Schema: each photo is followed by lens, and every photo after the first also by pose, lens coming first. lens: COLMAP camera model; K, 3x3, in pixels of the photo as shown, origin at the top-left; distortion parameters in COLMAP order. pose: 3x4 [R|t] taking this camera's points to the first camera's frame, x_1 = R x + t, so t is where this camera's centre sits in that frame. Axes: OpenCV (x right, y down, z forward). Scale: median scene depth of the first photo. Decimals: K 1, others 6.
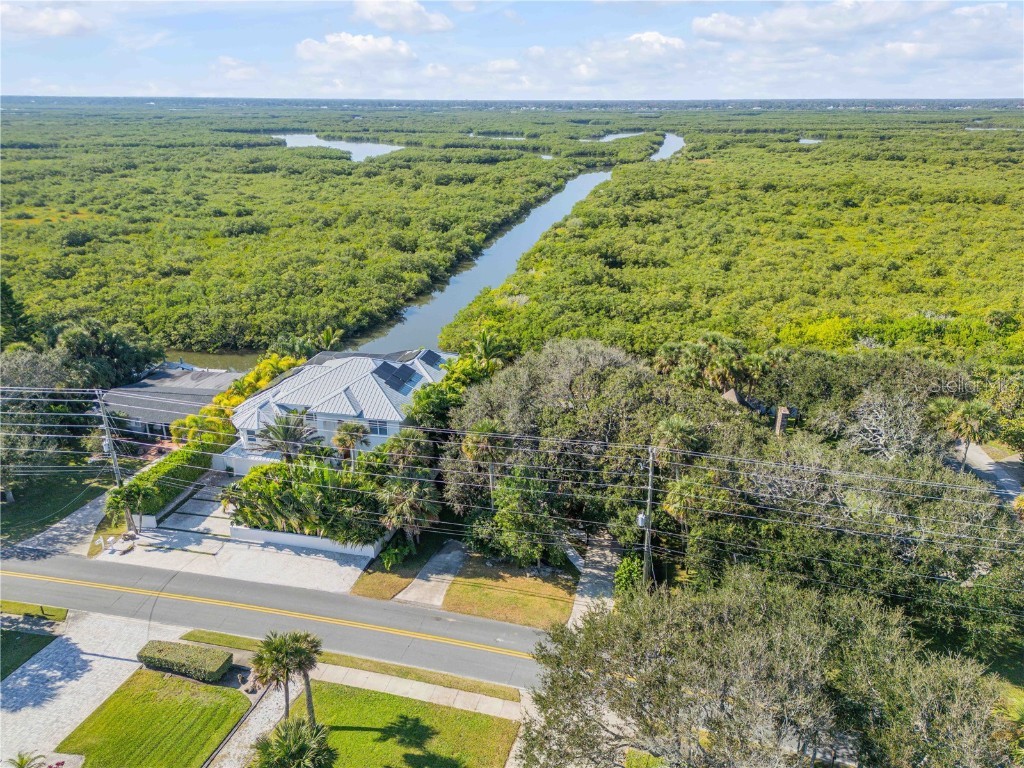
lens RADIAL K [[706.1, 0, 530.6], [0, 706.1, 423.2], [0, 0, 1]] dist [0.108089, -0.110908]
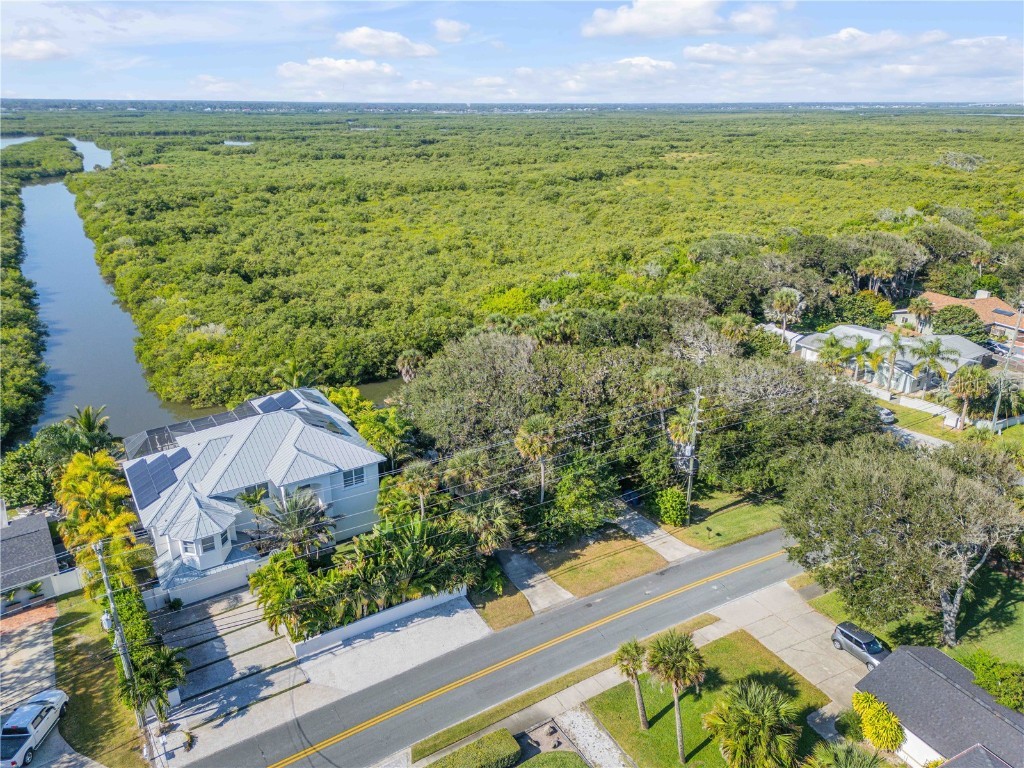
lens RADIAL K [[722.2, 0, 511.3], [0, 722.2, 375.1], [0, 0, 1]] dist [0.092509, -0.077618]
pose [[0.733957, -0.260875, 0.627097, -0.714642], [0.299594, 0.952967, 0.045793, -0.111701], [-0.609549, 0.154264, 0.777594, 0.188348]]
